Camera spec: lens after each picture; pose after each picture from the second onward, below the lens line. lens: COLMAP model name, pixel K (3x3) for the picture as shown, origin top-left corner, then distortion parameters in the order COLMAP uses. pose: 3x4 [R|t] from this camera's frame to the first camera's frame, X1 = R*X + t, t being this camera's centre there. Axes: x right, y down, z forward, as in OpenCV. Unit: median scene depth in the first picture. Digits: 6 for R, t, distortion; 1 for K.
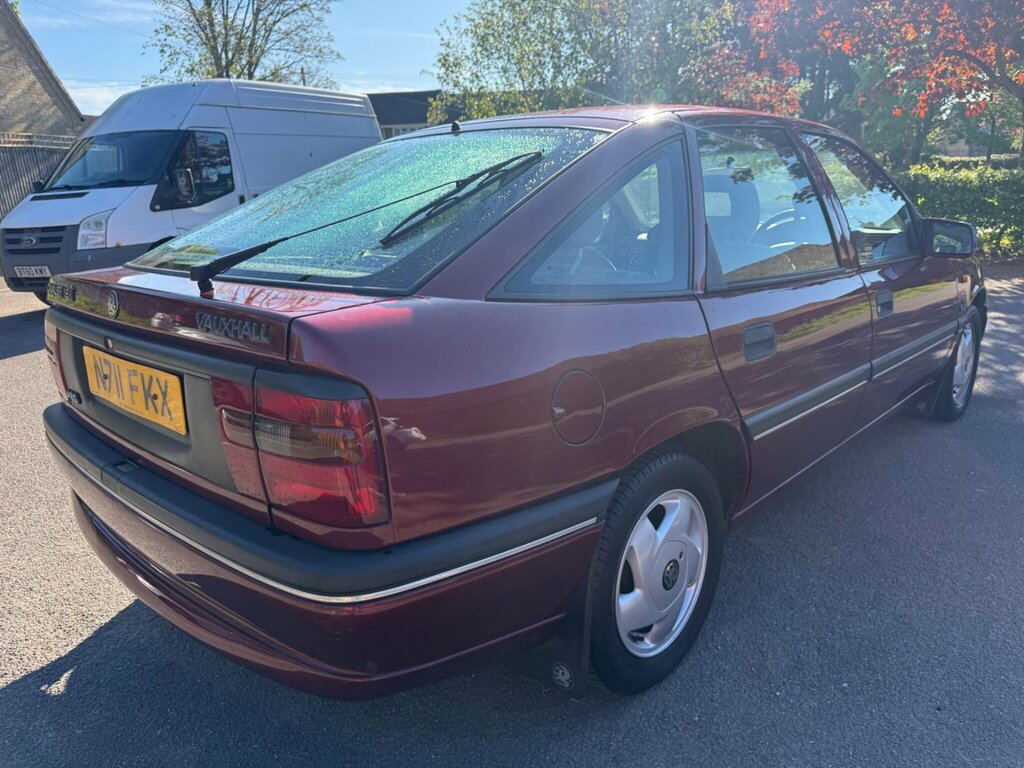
lens RADIAL K [[755.5, 0, 510.3], [0, 755.5, 388.3], [0, 0, 1]] dist [-0.008431, 0.007144]
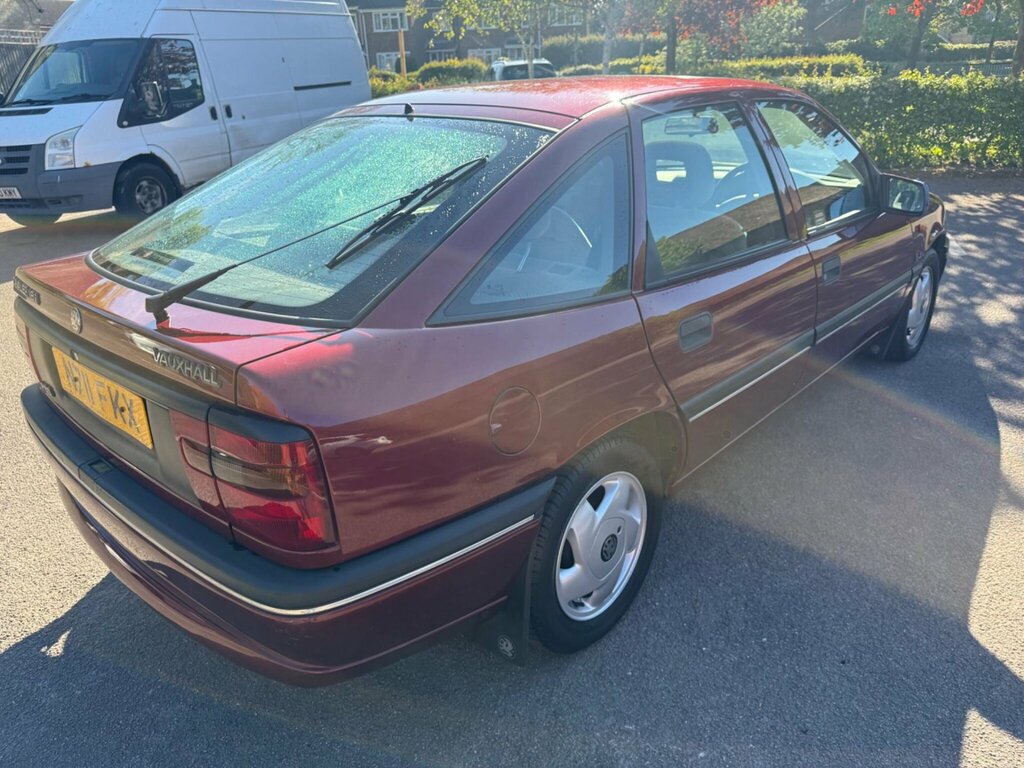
lens RADIAL K [[753.8, 0, 515.9], [0, 753.8, 380.7], [0, 0, 1]] dist [0.010339, -0.013021]
pose [[0.999810, -0.010420, 0.016473, 0.054607], [0.008195, 0.991510, 0.129774, -0.125923], [-0.017685, -0.129614, 0.991407, -0.052784]]
